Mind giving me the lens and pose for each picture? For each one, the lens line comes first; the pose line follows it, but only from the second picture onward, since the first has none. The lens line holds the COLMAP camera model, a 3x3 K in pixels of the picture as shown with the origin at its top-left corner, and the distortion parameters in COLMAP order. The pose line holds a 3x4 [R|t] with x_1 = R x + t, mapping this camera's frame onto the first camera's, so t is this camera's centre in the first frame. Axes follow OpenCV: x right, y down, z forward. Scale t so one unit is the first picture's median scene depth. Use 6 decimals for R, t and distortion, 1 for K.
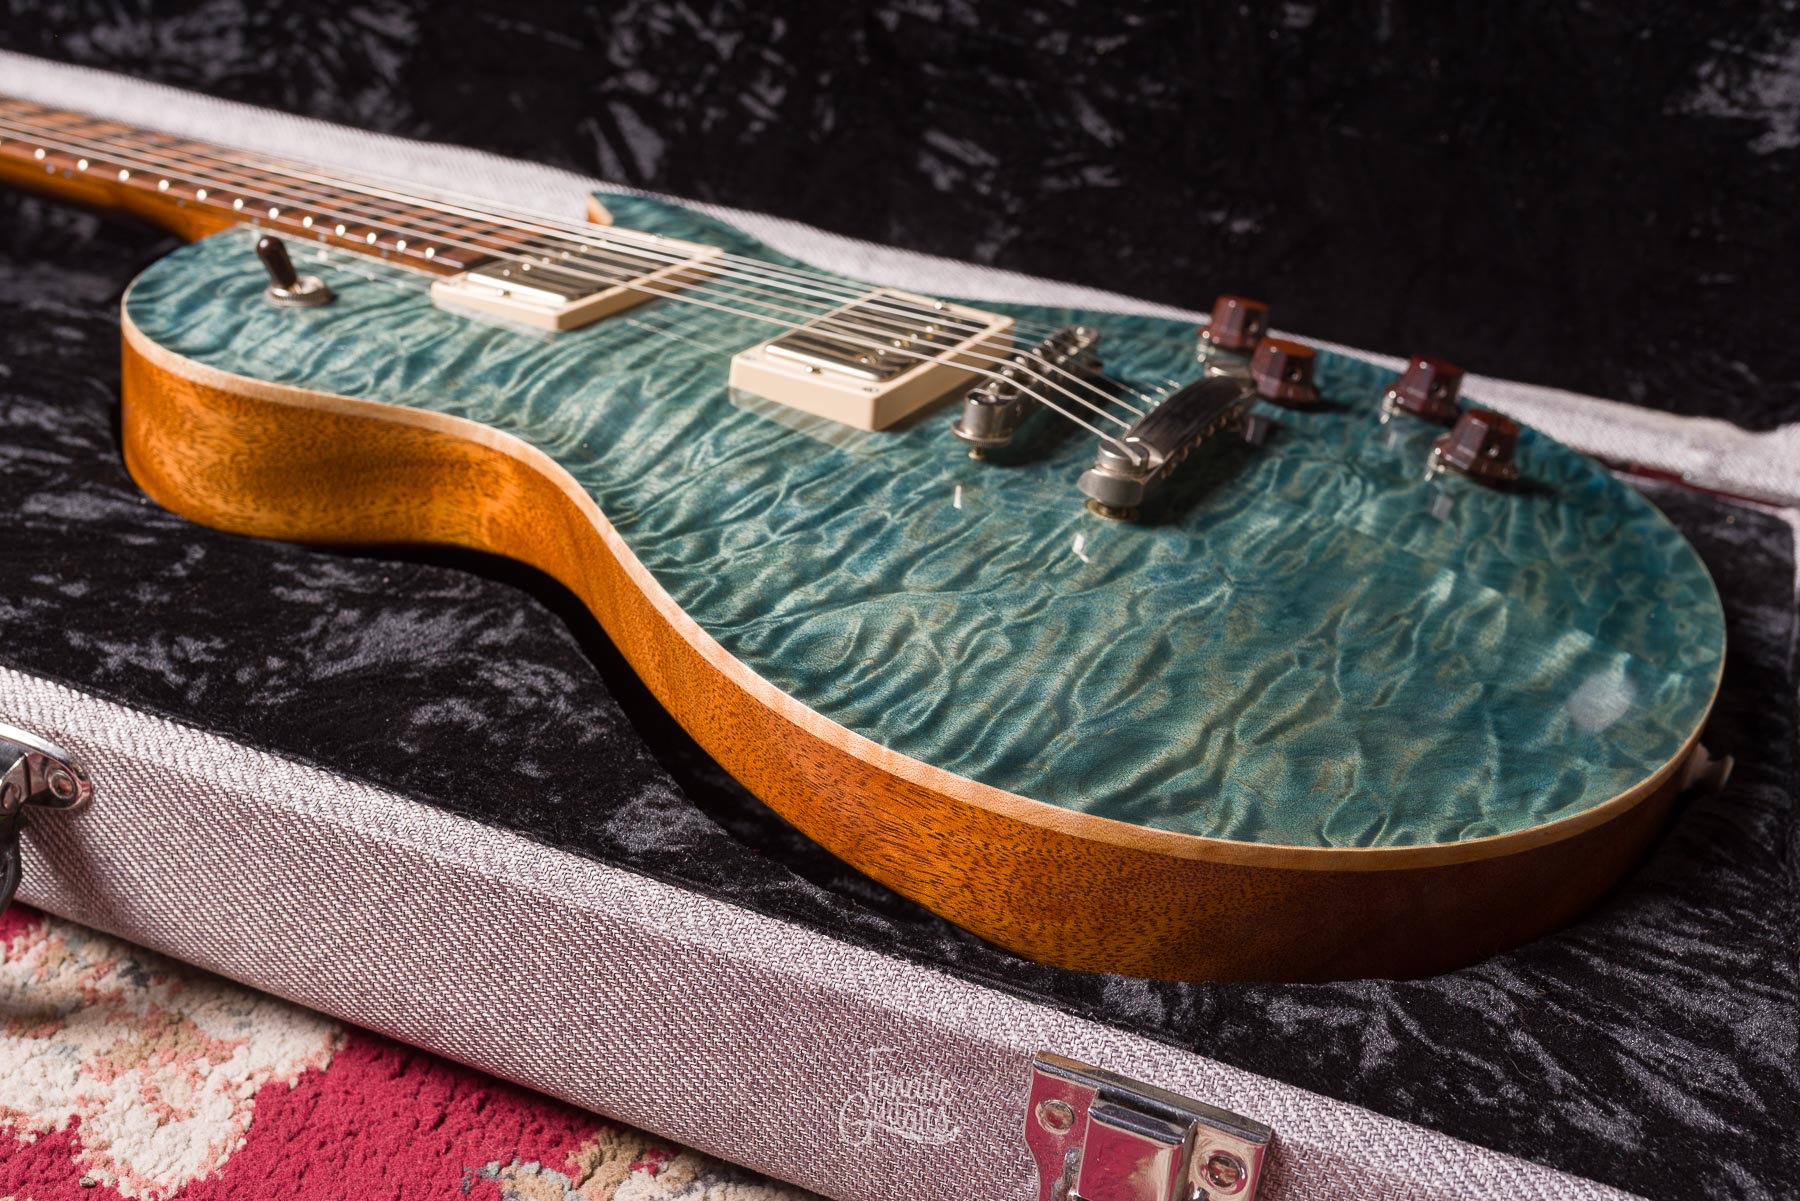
lens RADIAL K [[2050.7, 0, 899.3], [0, 2050.7, 599.2], [0, 0, 1]] dist [-0.000944, 0.006497]
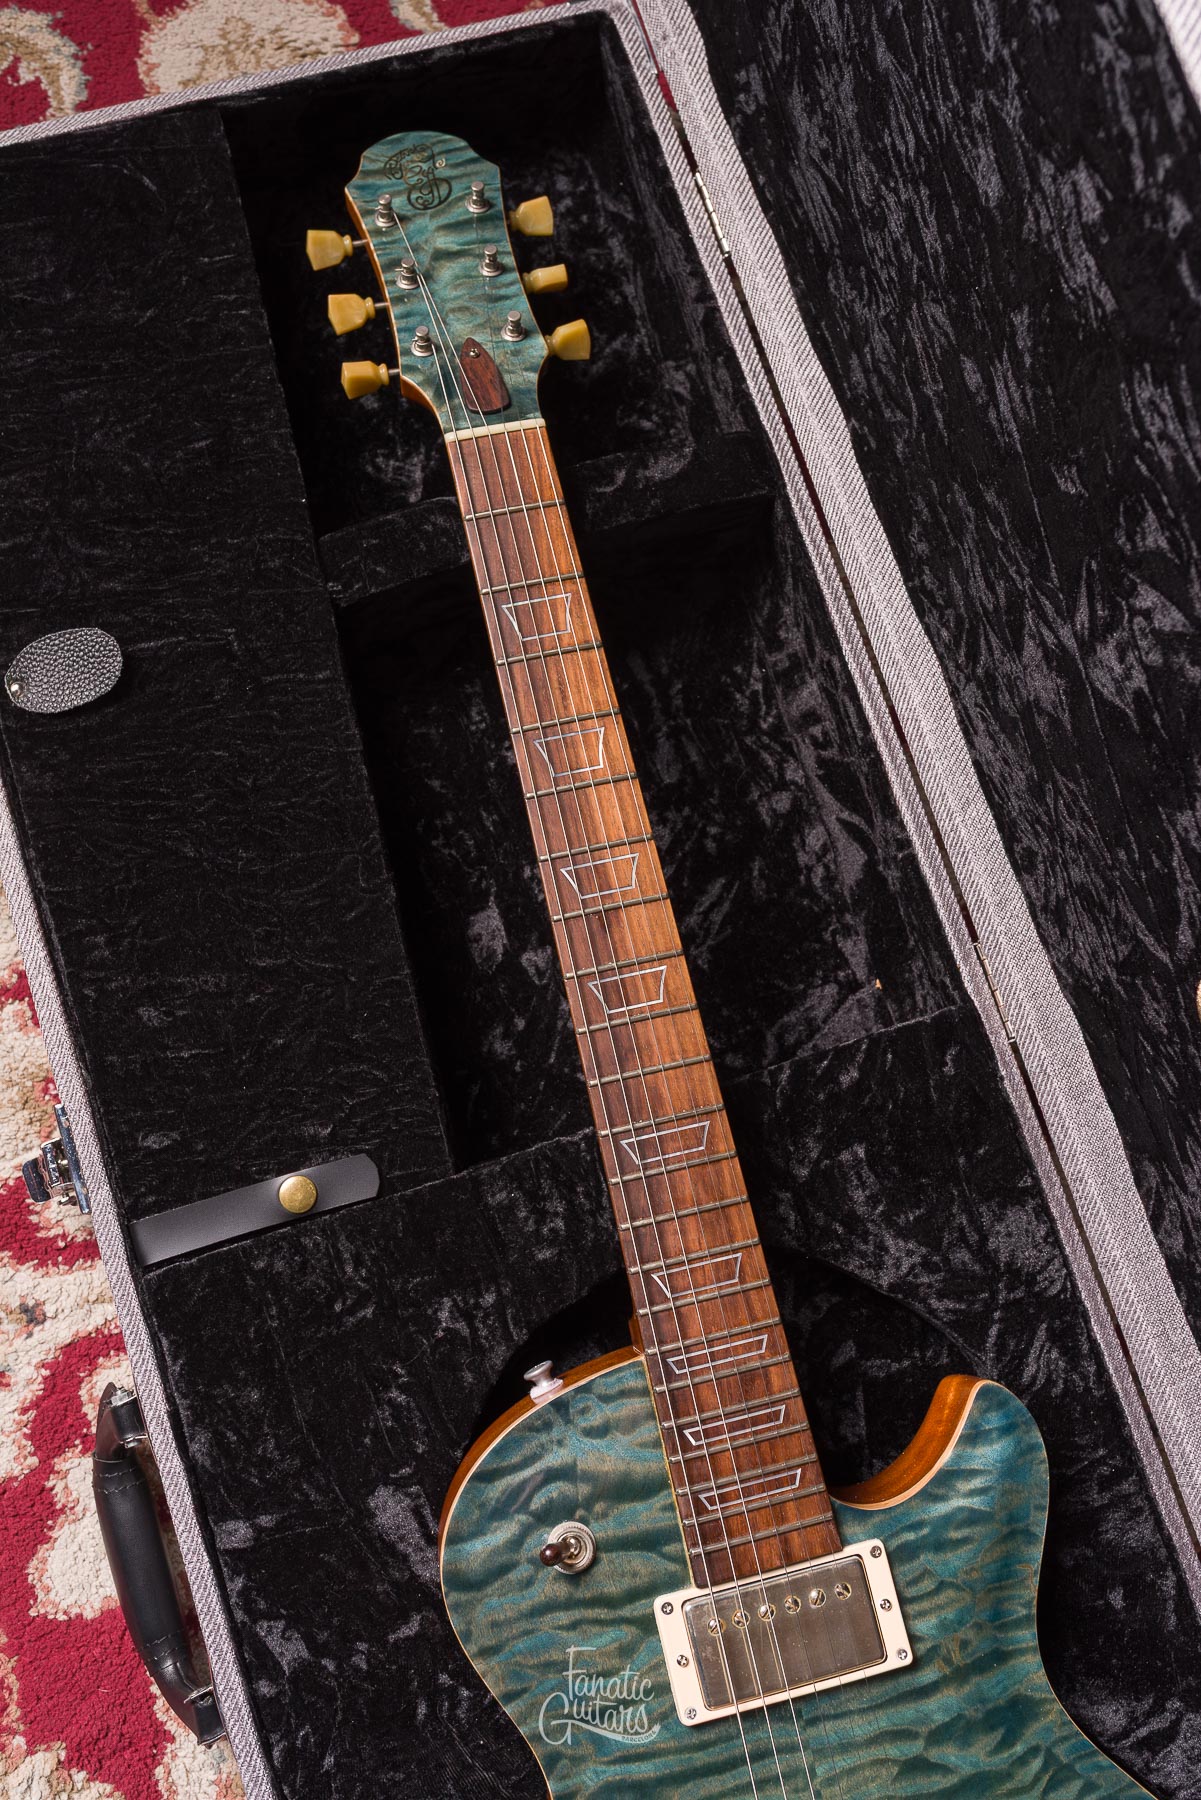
lens RADIAL K [[1736.5, 0, 597.9], [0, 1736.5, 894.8], [0, 0, 1]] dist [0.000132, -0.001750]
pose [[0.642372, 0.738782, -0.203861, -0.386209], [-0.354759, 0.522425, 0.775383, -1.324079], [0.679341, -0.425763, 0.597681, 0.547066]]
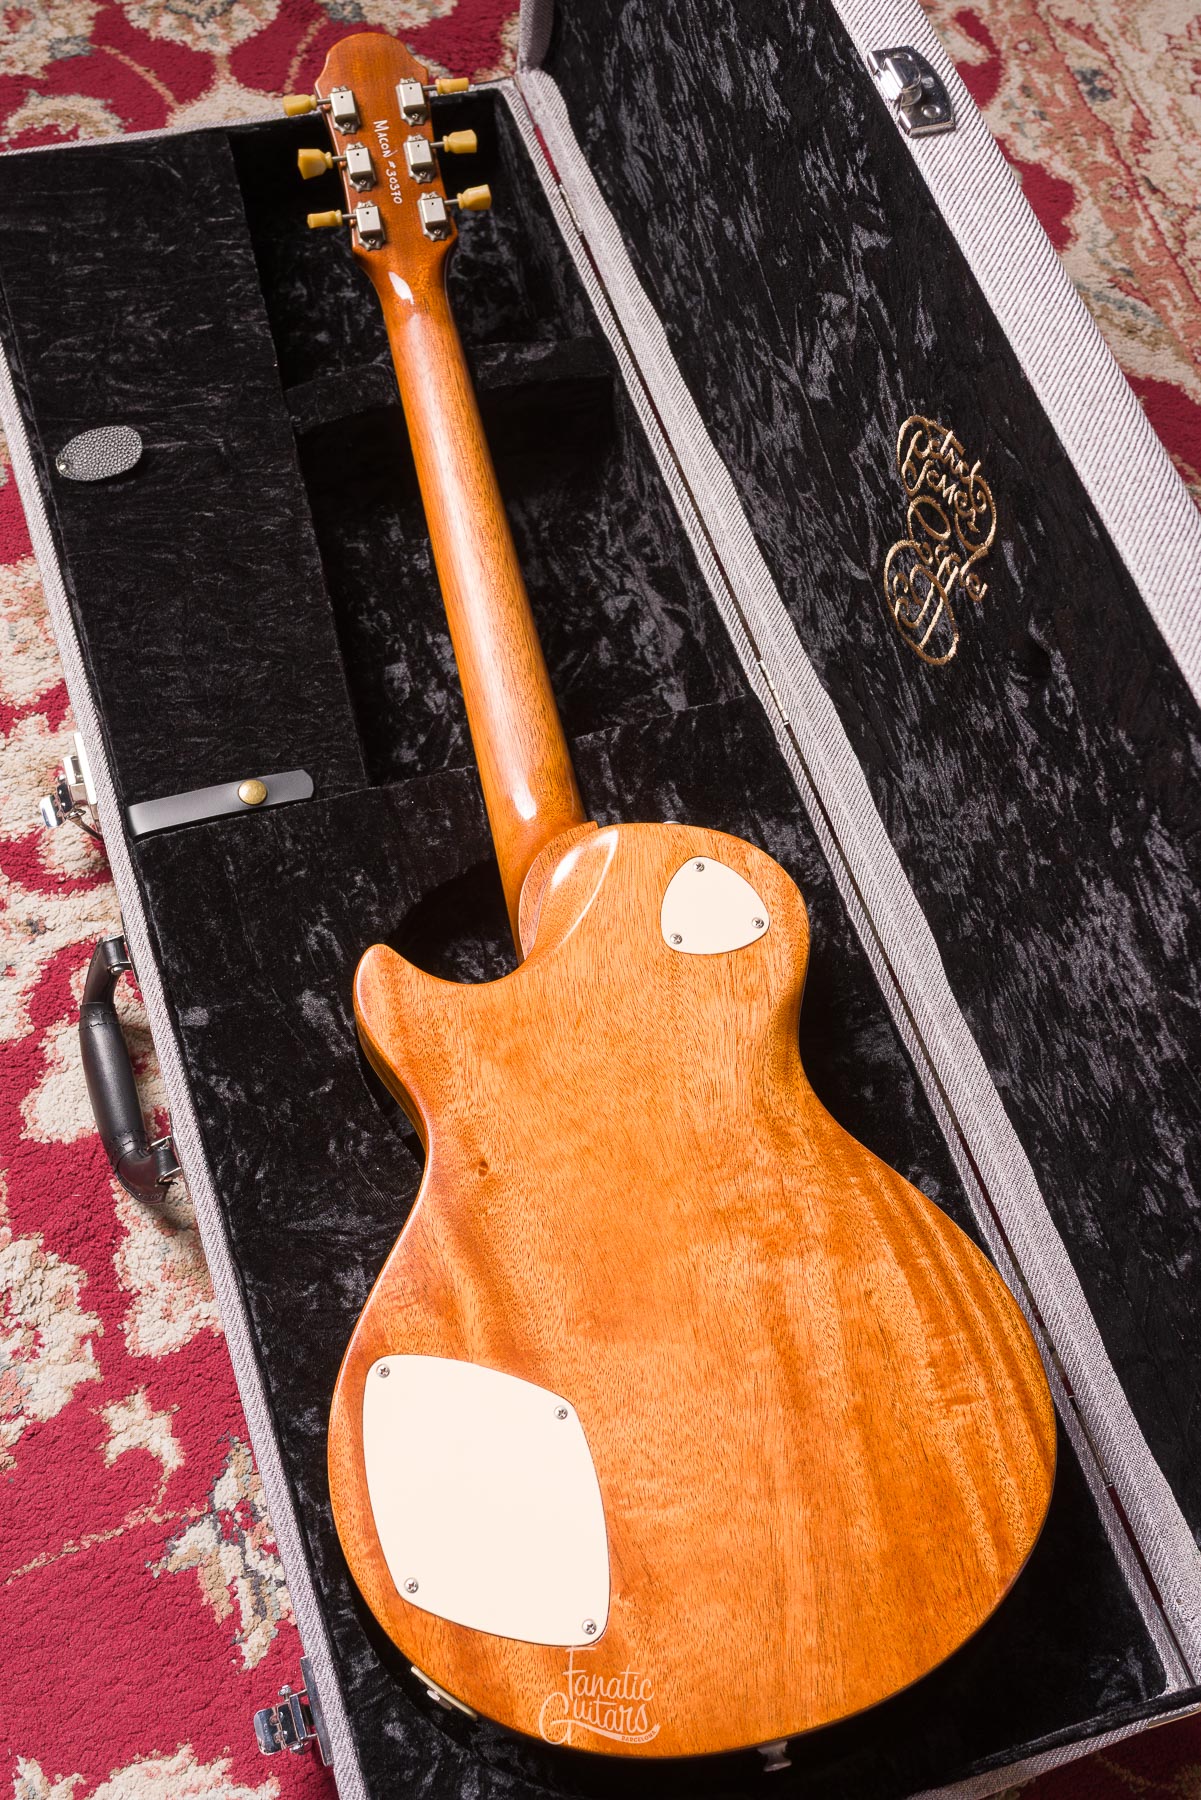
lens RADIAL K [[1882.4, 0, 575.9], [0, 1882.4, 859.3], [0, 0, 1]] dist [0.000208, -0.004300]
pose [[0.645941, 0.668495, -0.368612, 0.328709], [-0.380740, 0.700637, 0.603445, -1.340379], [0.661663, -0.249444, 0.707092, -0.069902]]
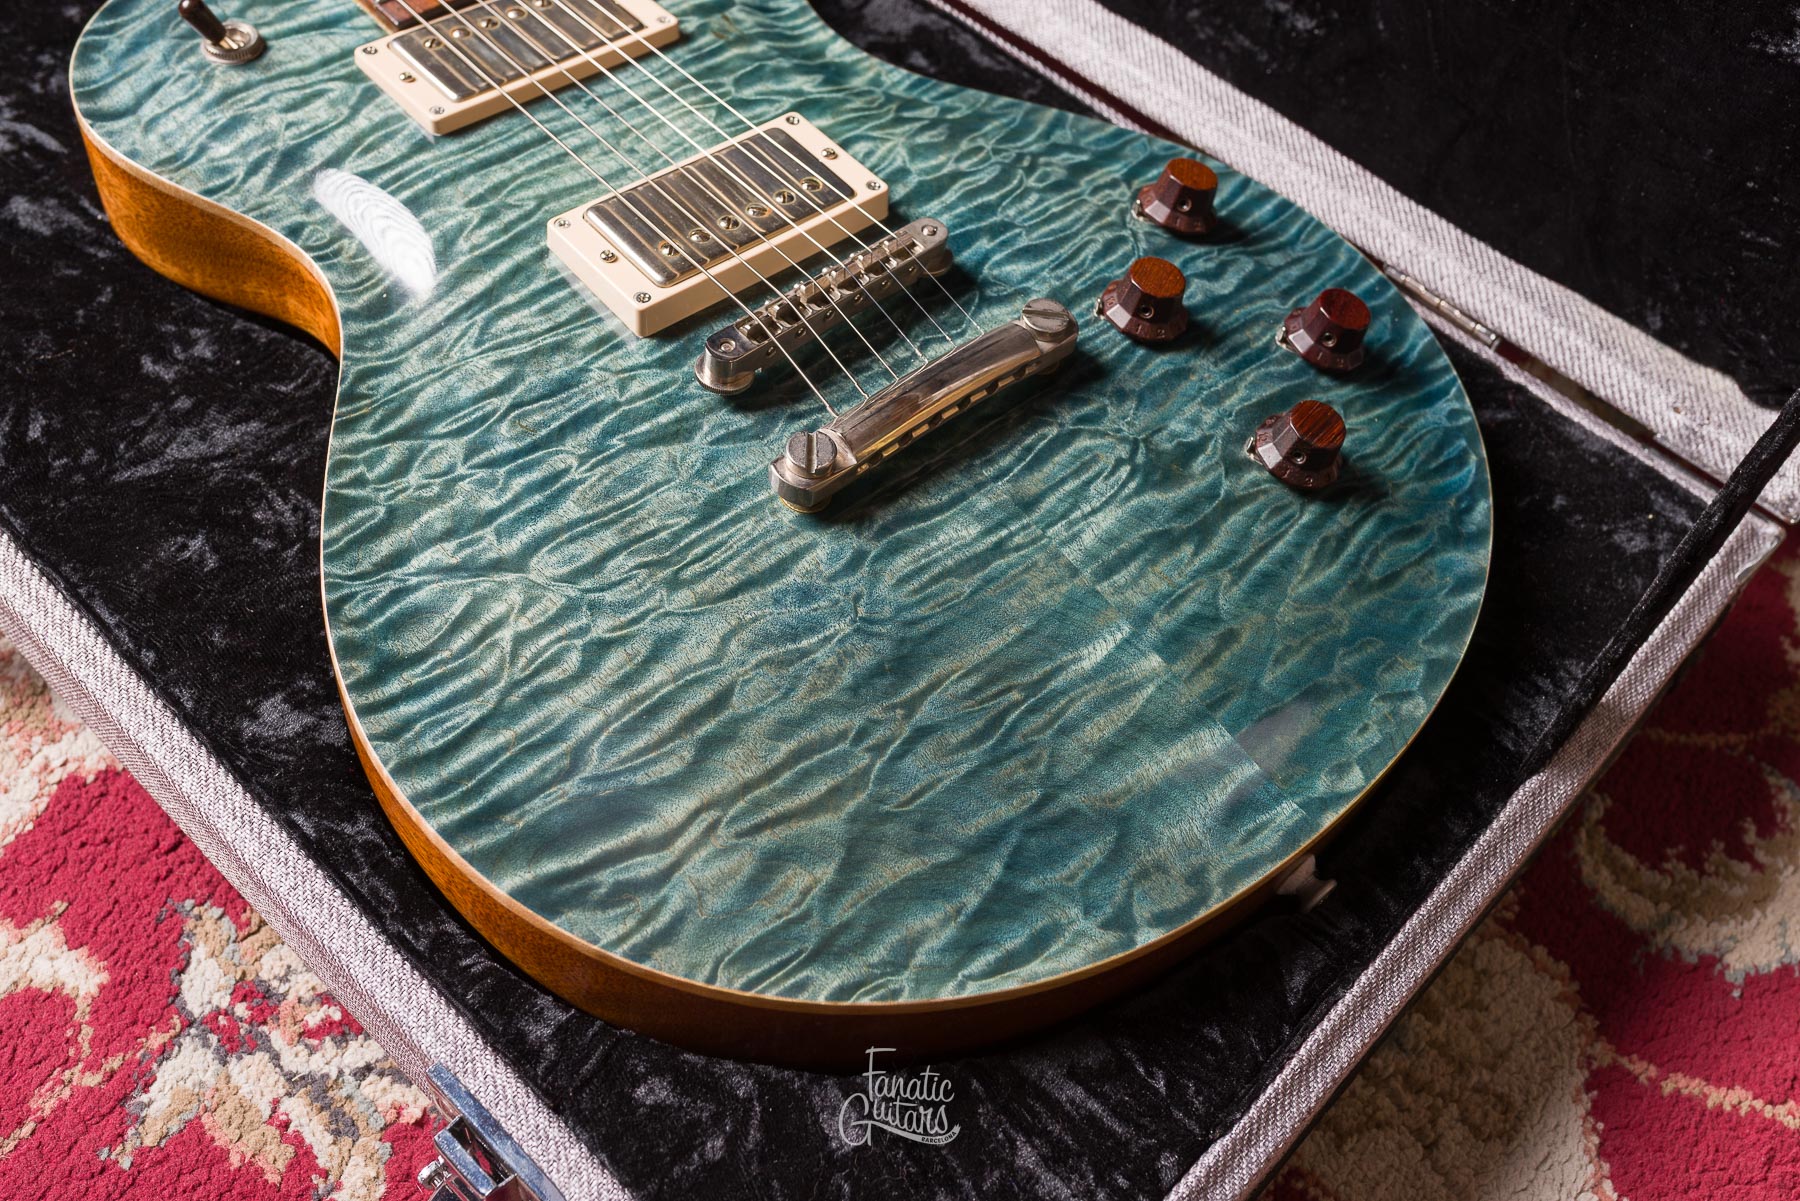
lens RADIAL K [[1769.6, 0, 898.3], [0, 1769.6, 599.8], [0, 0, 1]] dist [-0.000167, -0.003249]
pose [[0.930048, 0.279744, -0.238232, 0.354067], [-0.155658, 0.887269, 0.434194, -0.367792], [0.332839, -0.366739, 0.868747, 0.214057]]
